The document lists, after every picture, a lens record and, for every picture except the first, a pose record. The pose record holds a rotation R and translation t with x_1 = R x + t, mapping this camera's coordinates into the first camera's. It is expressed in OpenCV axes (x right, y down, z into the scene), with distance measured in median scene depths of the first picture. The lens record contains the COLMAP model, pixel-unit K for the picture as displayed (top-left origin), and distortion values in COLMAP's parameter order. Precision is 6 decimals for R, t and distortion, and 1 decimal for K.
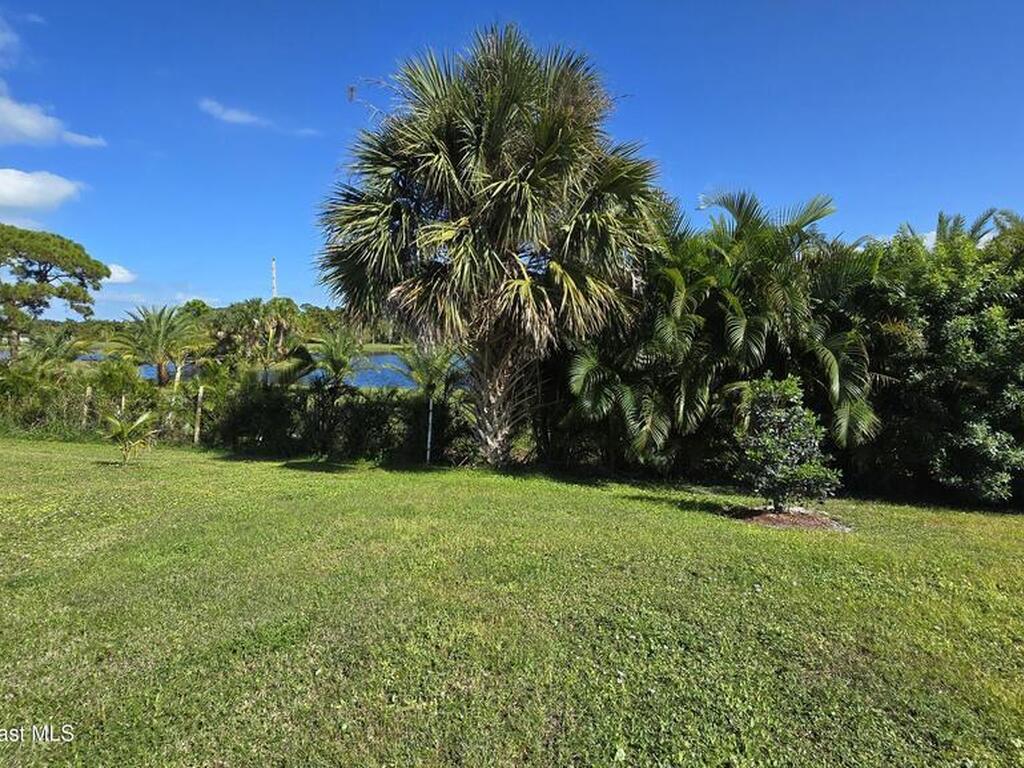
lens RADIAL K [[557.2, 0, 510.9], [0, 557.2, 371.4], [0, 0, 1]] dist [-0.001670, -0.001340]
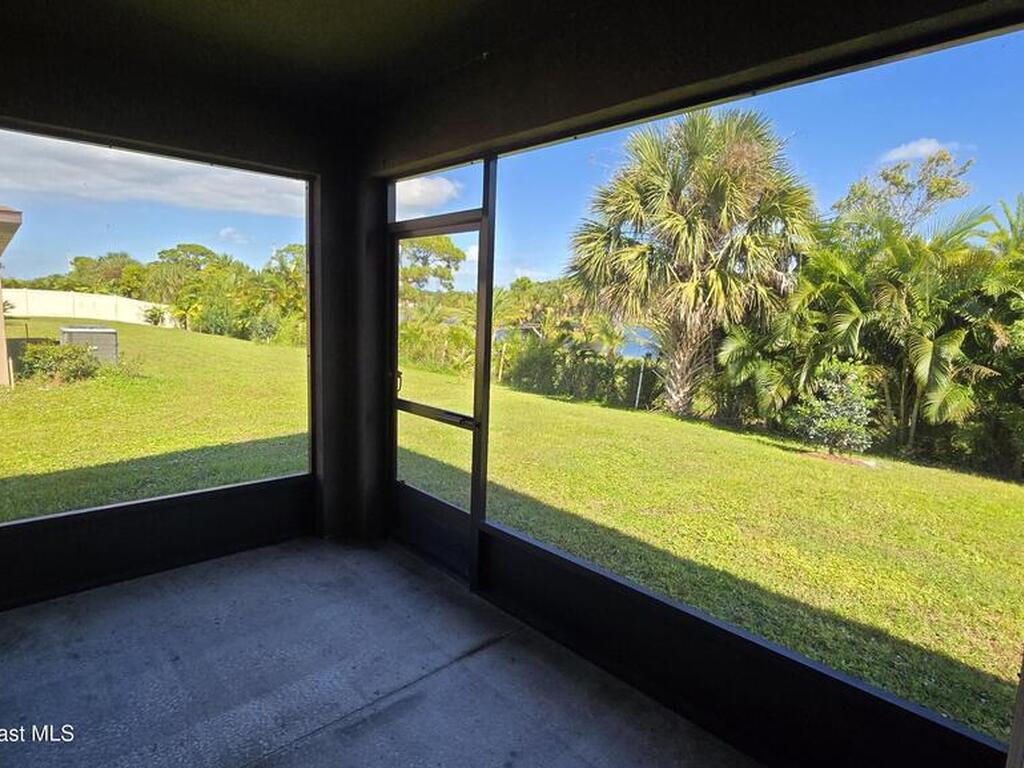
lens RADIAL K [[557.2, 0, 510.9], [0, 557.2, 371.4], [0, 0, 1]] dist [-0.001670, -0.001340]
pose [[0.856635, 0.089892, -0.508032, 0.298691], [-0.067010, 0.995749, 0.063199, 0.004149], [0.511553, -0.020095, 0.859016, -0.379822]]
